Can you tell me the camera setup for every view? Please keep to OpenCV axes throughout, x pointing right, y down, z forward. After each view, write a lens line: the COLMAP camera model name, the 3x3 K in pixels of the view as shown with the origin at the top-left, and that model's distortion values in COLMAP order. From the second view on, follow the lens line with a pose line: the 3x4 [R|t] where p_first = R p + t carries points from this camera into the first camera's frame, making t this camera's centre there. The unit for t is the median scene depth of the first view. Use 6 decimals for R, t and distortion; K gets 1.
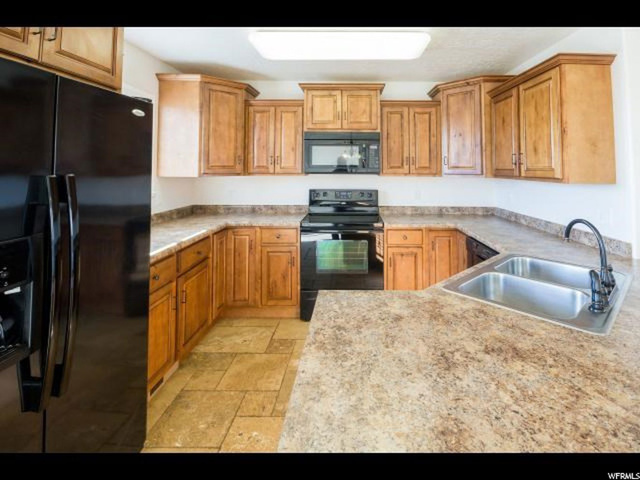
lens RADIAL K [[330.9, 0, 355.3], [0, 330.9, 152.5], [0, 0, 1]] dist [-0.000459, -0.000003]
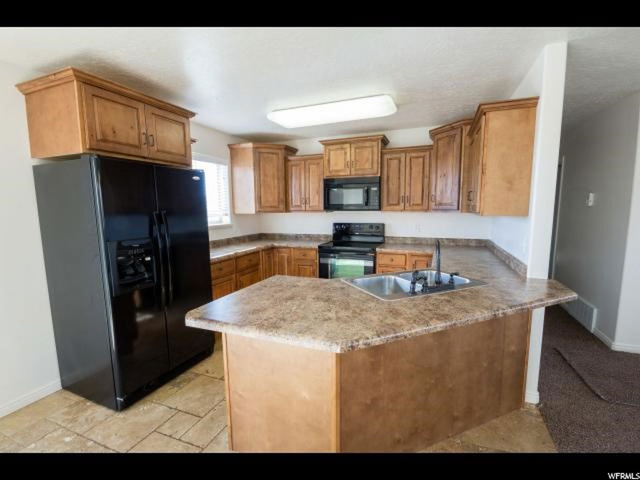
lens RADIAL K [[305.6, 0, 310.3], [0, 305.6, 244.3], [0, 0, 1]] dist [-0.001548, -0.000092]
pose [[0.915116, 0.034397, -0.401720, 0.298787], [0.034023, 0.986213, 0.161947, -0.004373], [0.401752, -0.161868, 0.901329, -0.163357]]
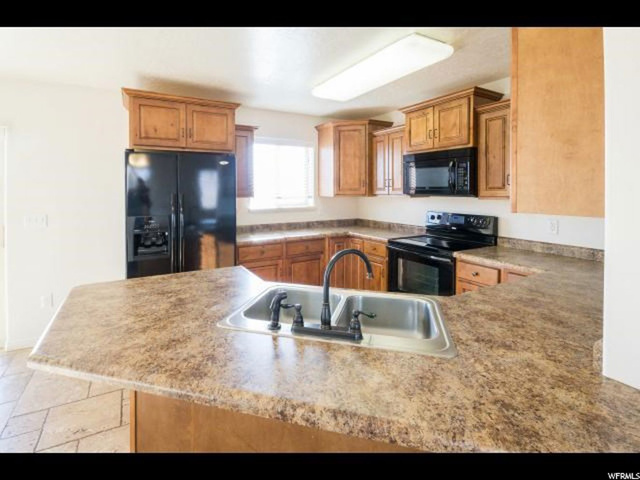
lens RADIAL K [[312.2, 0, 282.5], [0, 312.2, 190.2], [0, 0, 1]] dist [-0.000065, 0.000272]
pose [[0.454371, -0.004334, -0.890802, 0.552677], [0.045615, 0.998790, 0.018407, 0.012383], [0.889644, -0.048997, 0.454019, 0.209791]]
